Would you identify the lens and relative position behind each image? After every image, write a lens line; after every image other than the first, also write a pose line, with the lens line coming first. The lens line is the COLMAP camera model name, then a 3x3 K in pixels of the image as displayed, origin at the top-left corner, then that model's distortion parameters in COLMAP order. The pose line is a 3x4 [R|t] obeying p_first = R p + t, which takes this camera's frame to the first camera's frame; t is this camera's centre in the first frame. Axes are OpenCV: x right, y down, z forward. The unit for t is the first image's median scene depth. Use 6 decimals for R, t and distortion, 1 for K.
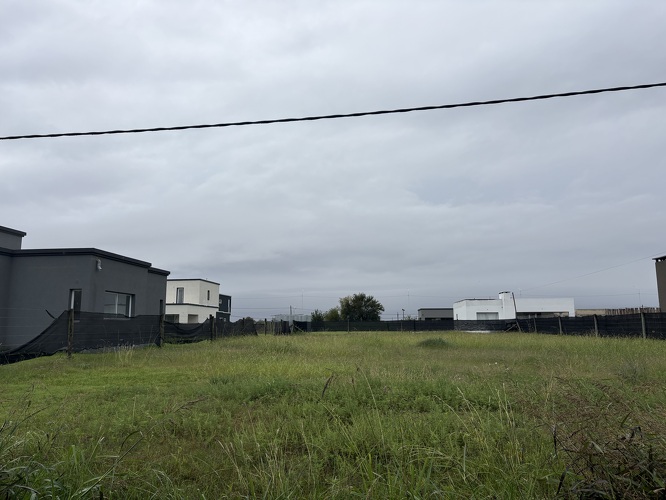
lens RADIAL K [[507.5, 0, 333.0], [0, 507.5, 250.0], [0, 0, 1]] dist [0.025074, -0.000661]
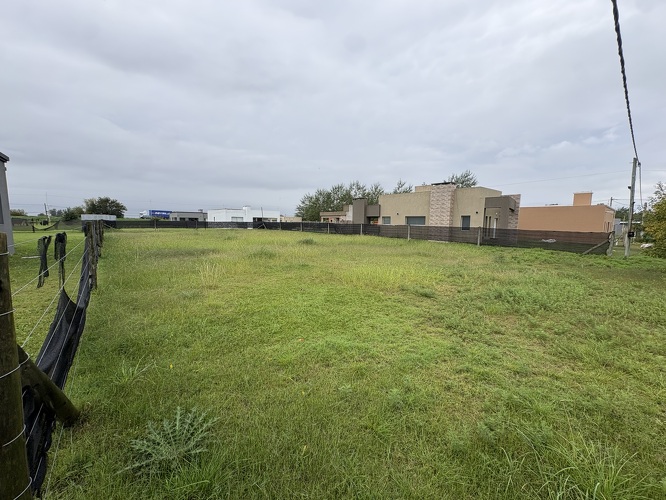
lens RADIAL K [[267.2, 0, 333.0], [0, 267.2, 250.0], [0, 0, 1]] dist [0.001926, 0.000032]
pose [[0.693183, -0.054539, 0.718695, -0.397645], [-0.127847, 0.972018, 0.197072, 0.021802], [-0.709332, -0.228489, 0.666814, 0.335938]]
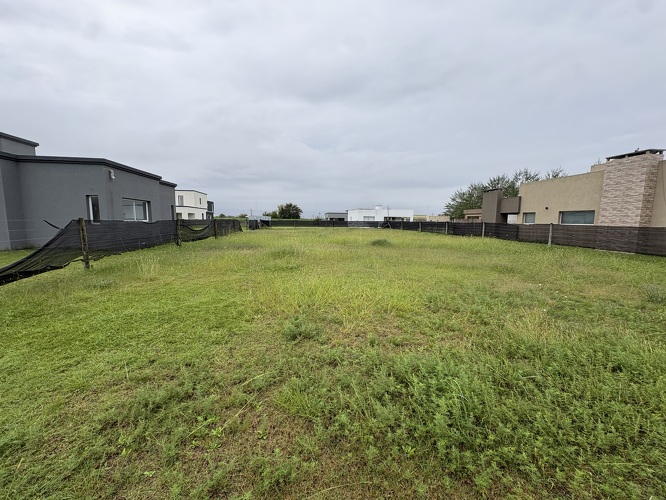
lens RADIAL K [[267.2, 0, 333.0], [0, 267.2, 250.0], [0, 0, 1]] dist [0.001926, 0.000032]
pose [[0.973310, -0.005159, 0.229437, -0.118744], [-0.053882, 0.966664, 0.250315, 0.015858], [-0.223080, -0.255997, 0.940586, 0.288551]]
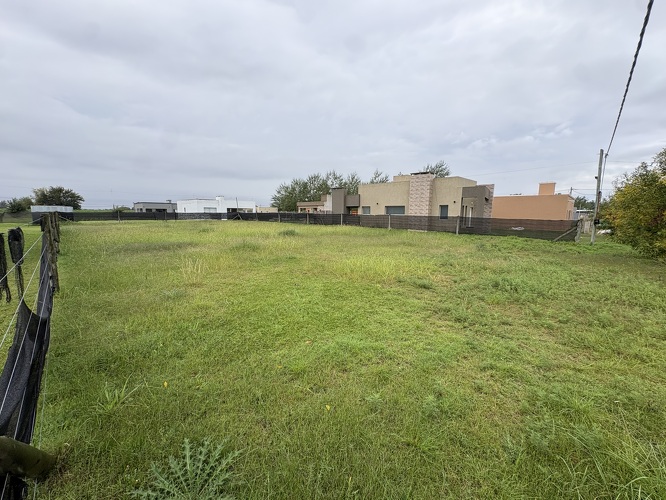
lens RADIAL K [[267.2, 0, 333.0], [0, 267.2, 250.0], [0, 0, 1]] dist [0.001926, 0.000032]
pose [[0.625989, -0.093392, 0.774219, -0.399067], [-0.128860, 0.966767, 0.220808, 0.026322], [-0.769111, -0.237989, 0.593152, 0.363508]]
